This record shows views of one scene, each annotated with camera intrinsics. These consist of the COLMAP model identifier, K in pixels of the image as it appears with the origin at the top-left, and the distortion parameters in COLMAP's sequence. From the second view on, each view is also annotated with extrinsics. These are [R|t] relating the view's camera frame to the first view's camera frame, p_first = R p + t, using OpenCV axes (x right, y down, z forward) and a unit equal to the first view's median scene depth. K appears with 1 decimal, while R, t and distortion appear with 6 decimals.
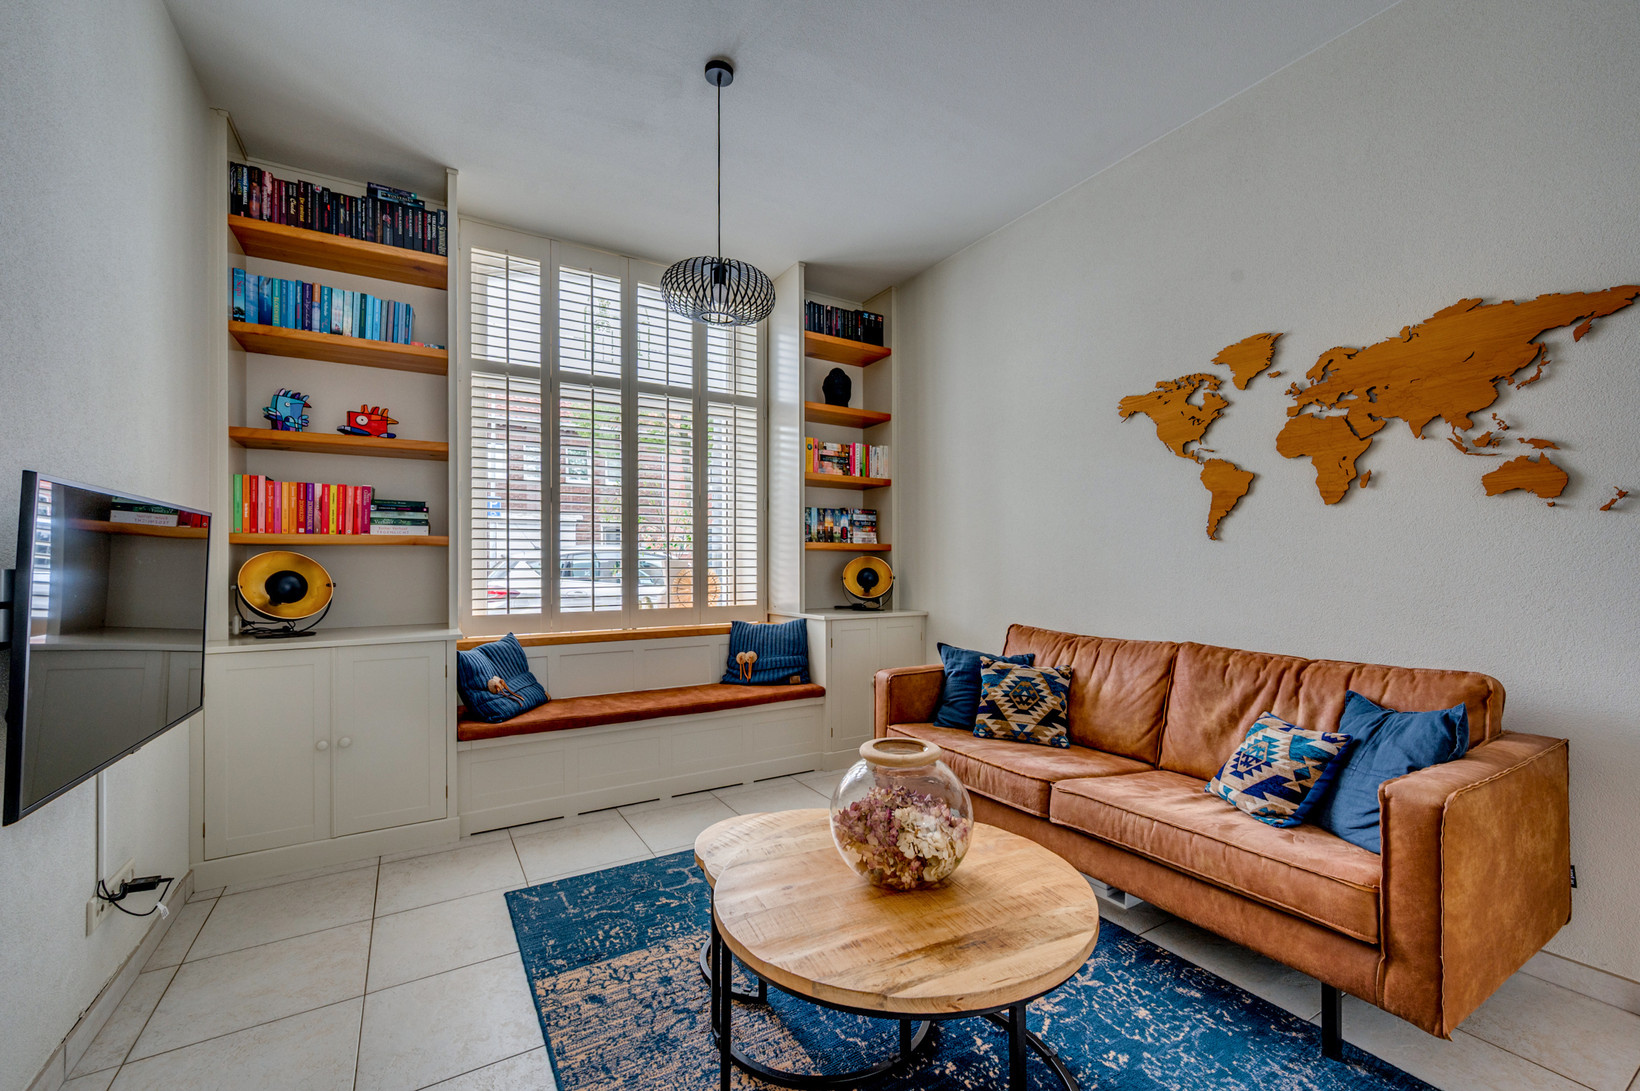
lens RADIAL K [[678.3, 0, 827.8], [0, 678.3, 561.2], [0, 0, 1]] dist [0.003226, 0.000536]
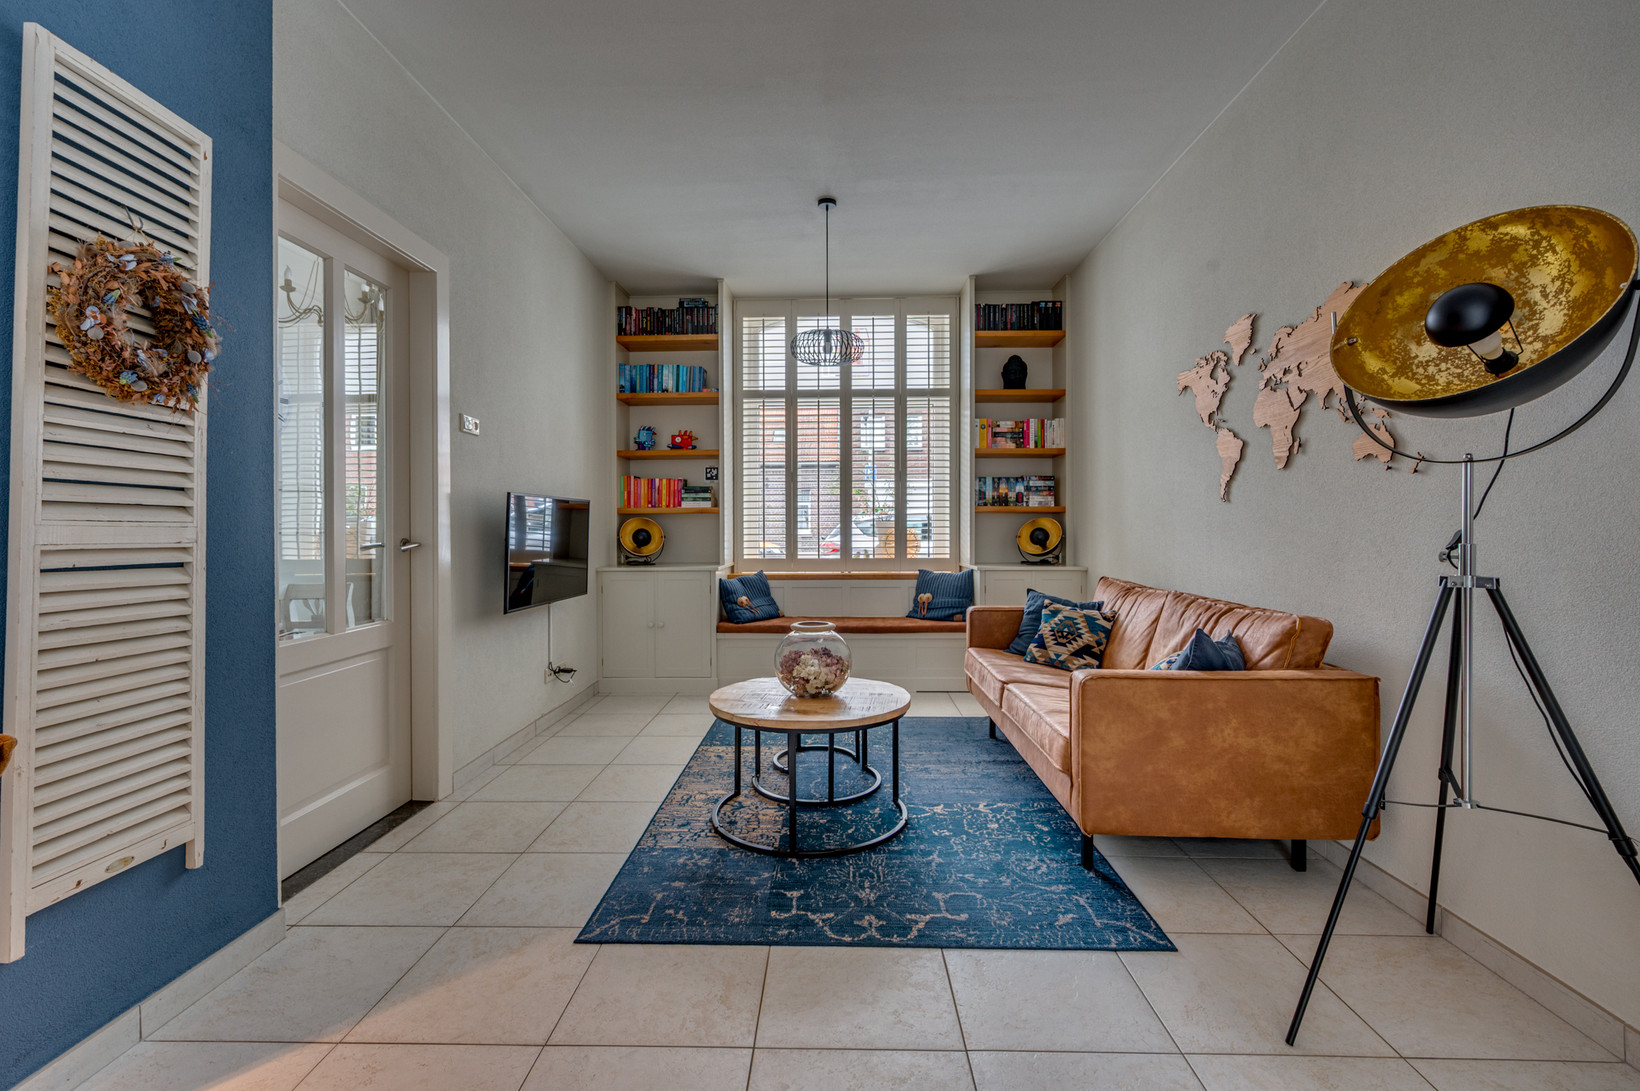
lens RADIAL K [[717.6, 0, 821.2], [0, 717.6, 528.3], [0, 0, 1]] dist [0.002096, -0.000588]
pose [[0.837345, 0.001048, -0.546674, 0.626573], [0.003301, 0.999970, 0.006972, 0.001761], [0.546665, -0.007642, 0.837317, -0.320689]]
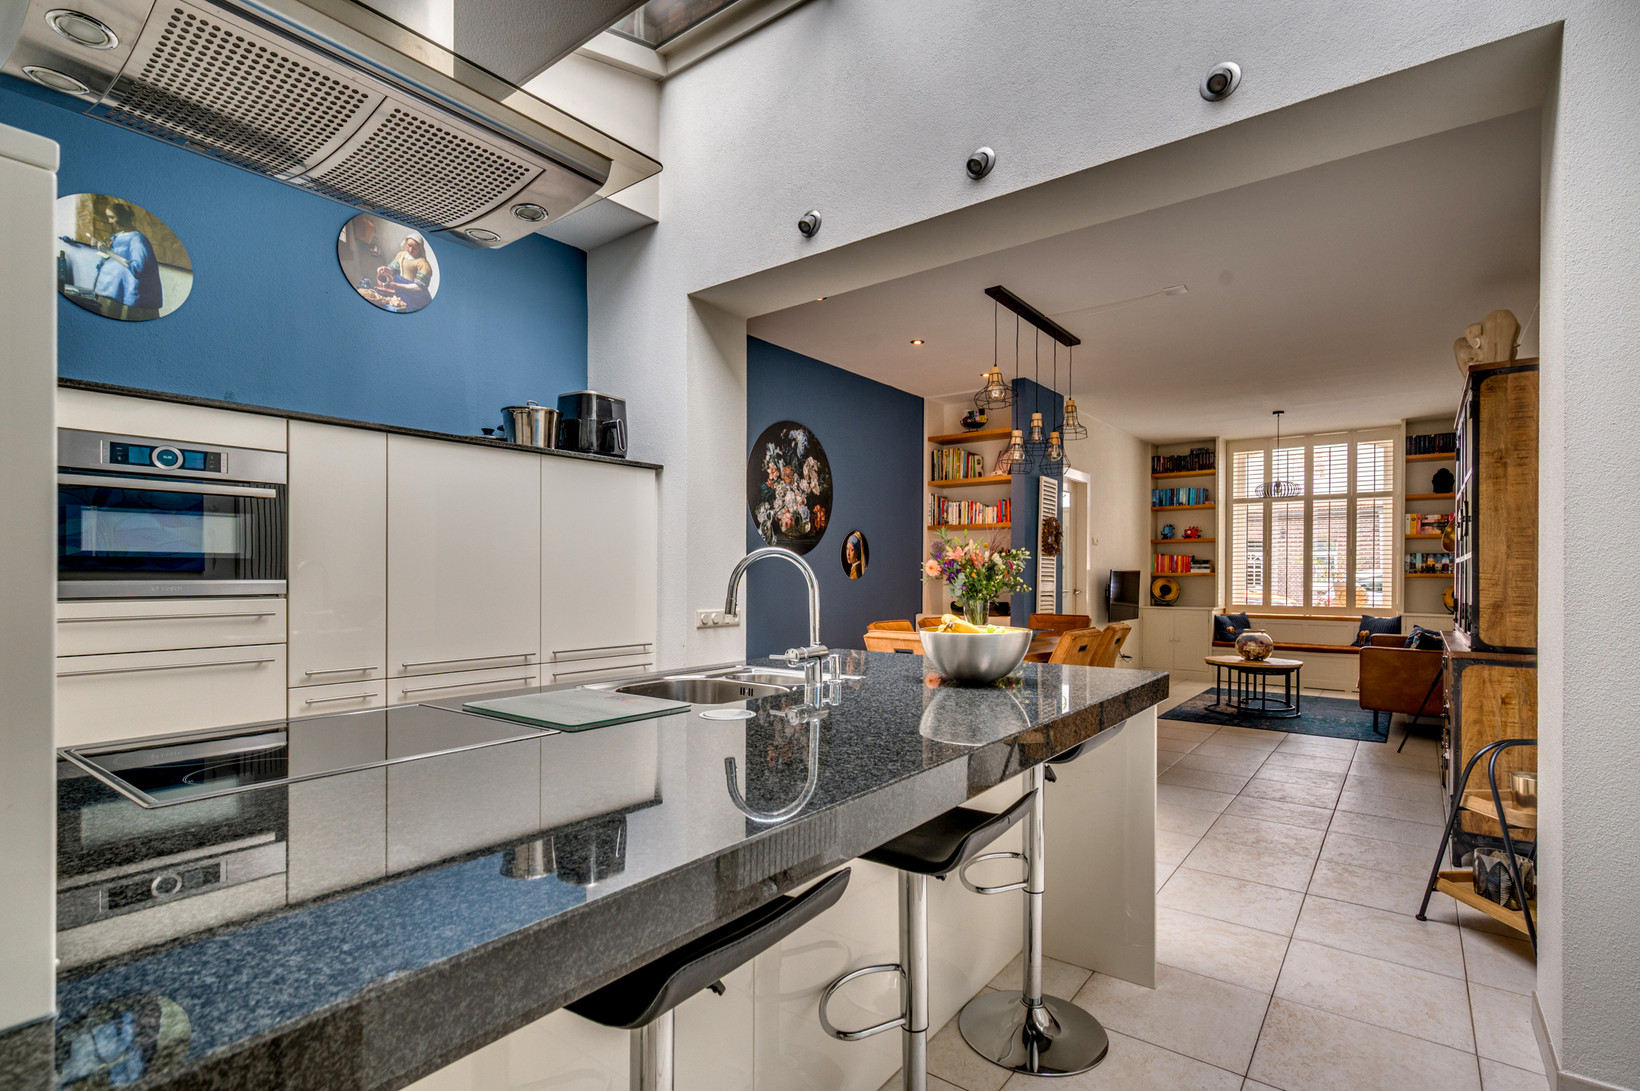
lens RADIAL K [[794.4, 0, 820.0], [0, 794.4, 576.4], [0, 0, 1]] dist [0.005358, -0.002340]
pose [[0.363557, 0.005417, -0.931556, 1.973970], [-0.003538, 0.999984, 0.004434, -0.034112], [0.931565, 0.001683, 0.363570, -1.753706]]
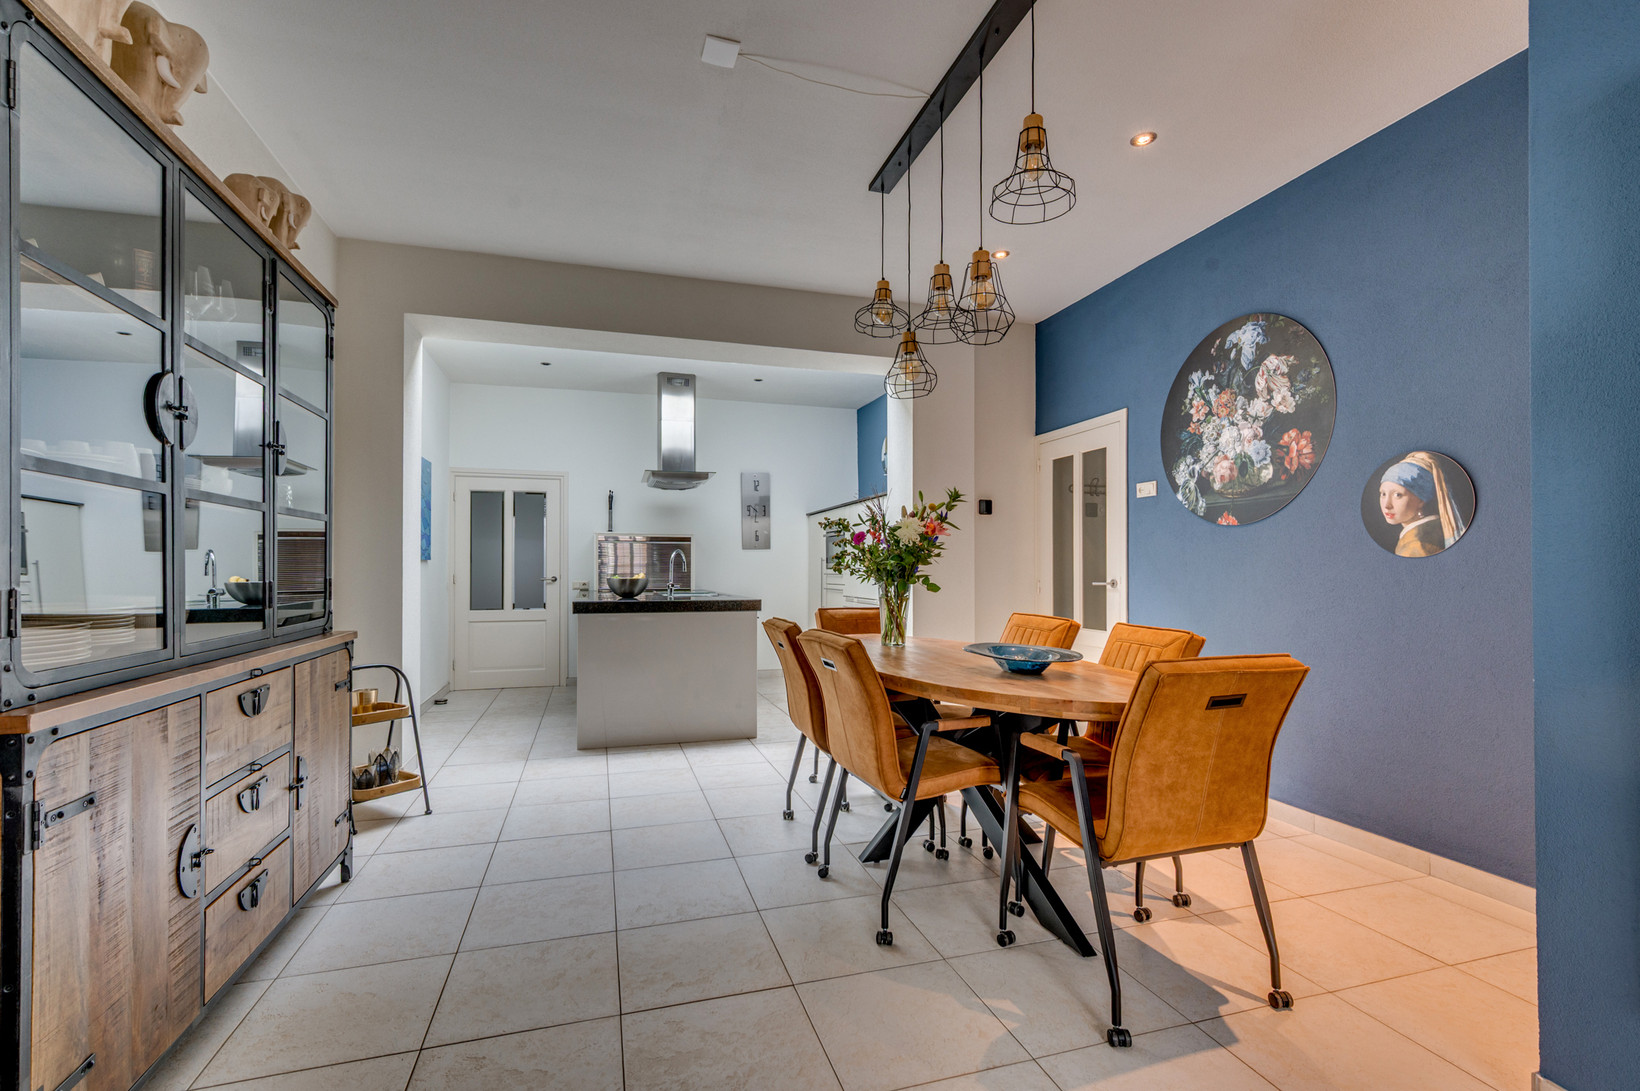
lens RADIAL K [[731.9, 0, 818.8], [0, 731.9, 560.7], [0, 0, 1]] dist [0.004353, -0.000396]
pose [[-0.966192, 0.004904, 0.257778, 0.321426], [0.001668, 0.999917, -0.012772, 0.000839], [-0.257819, -0.011910, -0.966120, 0.402503]]
